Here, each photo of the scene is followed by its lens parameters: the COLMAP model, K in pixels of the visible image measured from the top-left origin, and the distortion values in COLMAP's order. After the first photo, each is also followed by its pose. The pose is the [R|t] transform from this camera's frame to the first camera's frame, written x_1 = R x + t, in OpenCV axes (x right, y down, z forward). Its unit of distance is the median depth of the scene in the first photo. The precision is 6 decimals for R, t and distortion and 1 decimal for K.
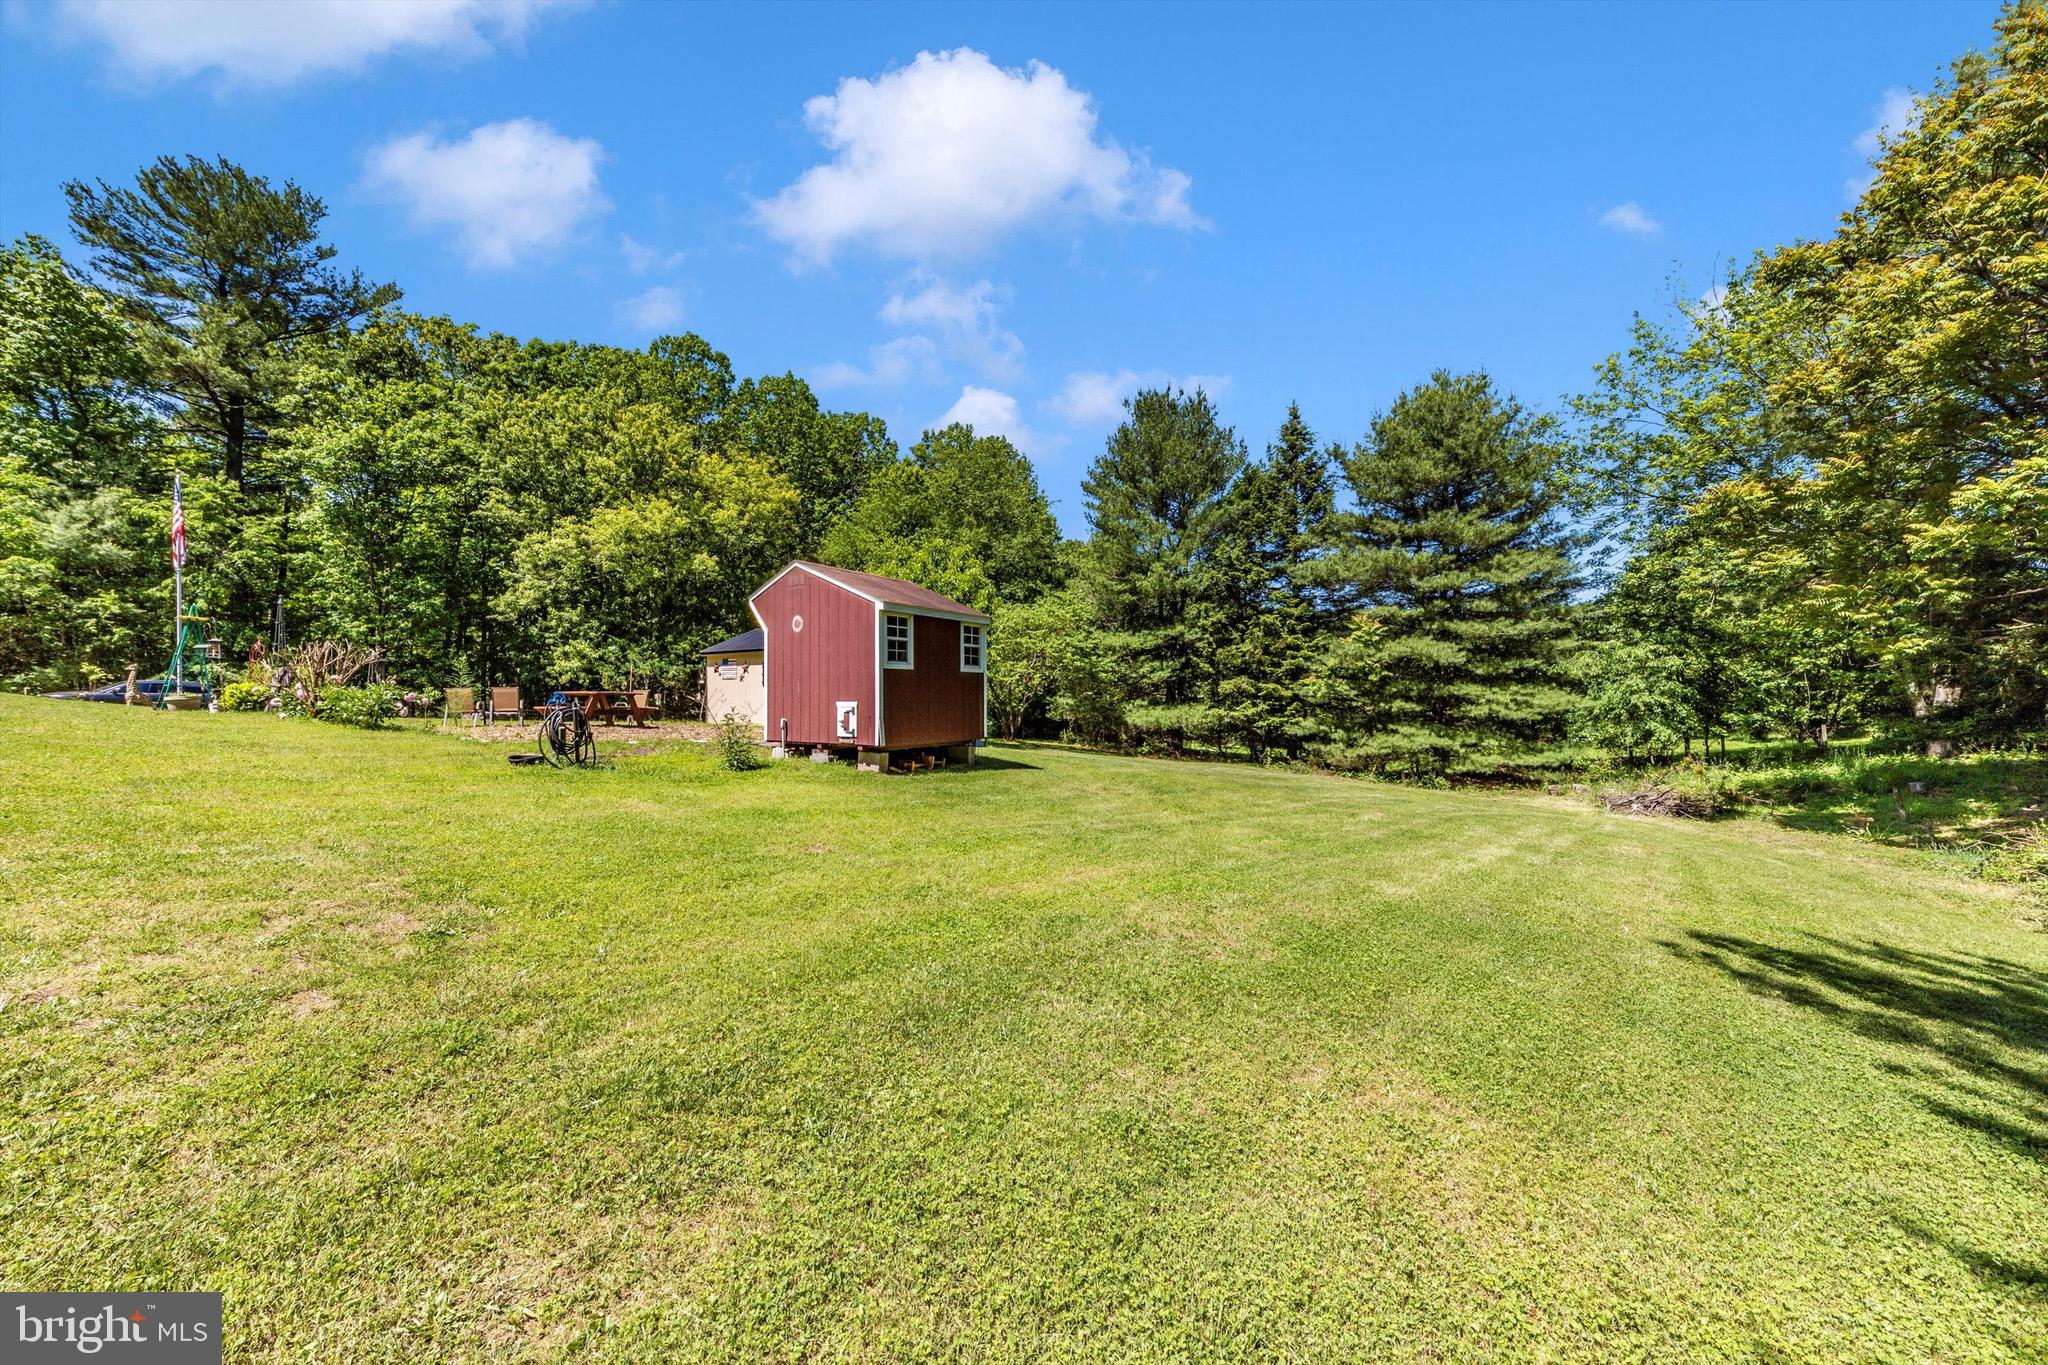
lens RADIAL K [[691.0, 0, 1006.0], [0, 691.0, 690.0], [0, 0, 1]] dist [-0.000014, 0.000063]
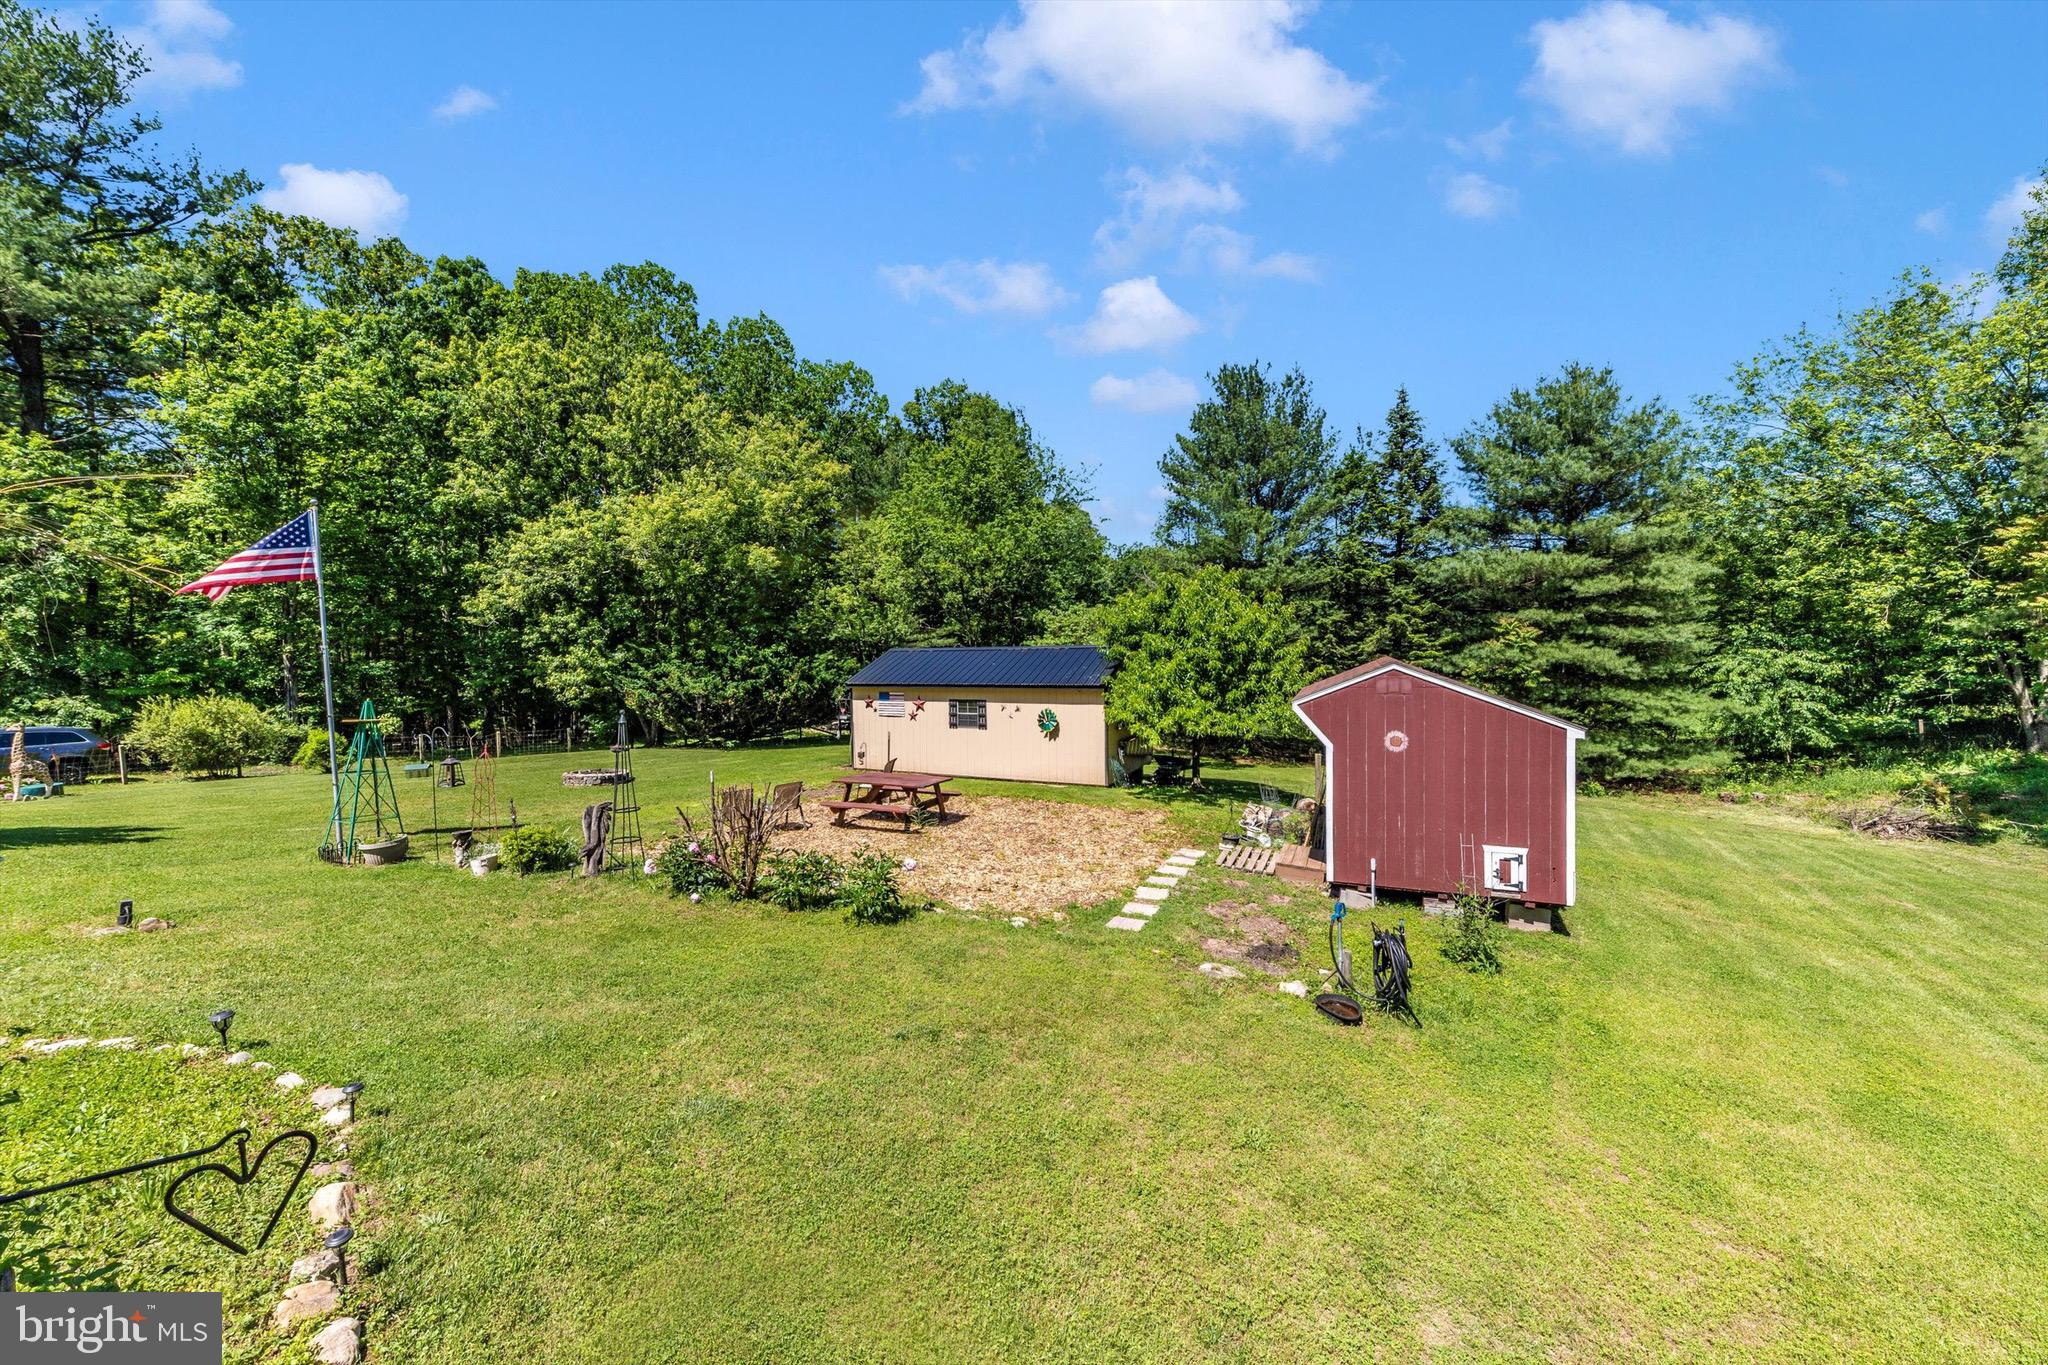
lens RADIAL K [[716.4, 0, 1018.3], [0, 716.4, 699.1], [0, 0, 1]] dist [0.001848, -0.000117]
pose [[0.988010, -0.034179, 0.150556, -0.268205], [0.023863, 0.997275, 0.069804, -0.066731], [-0.152532, -0.065374, 0.986134, 0.081163]]
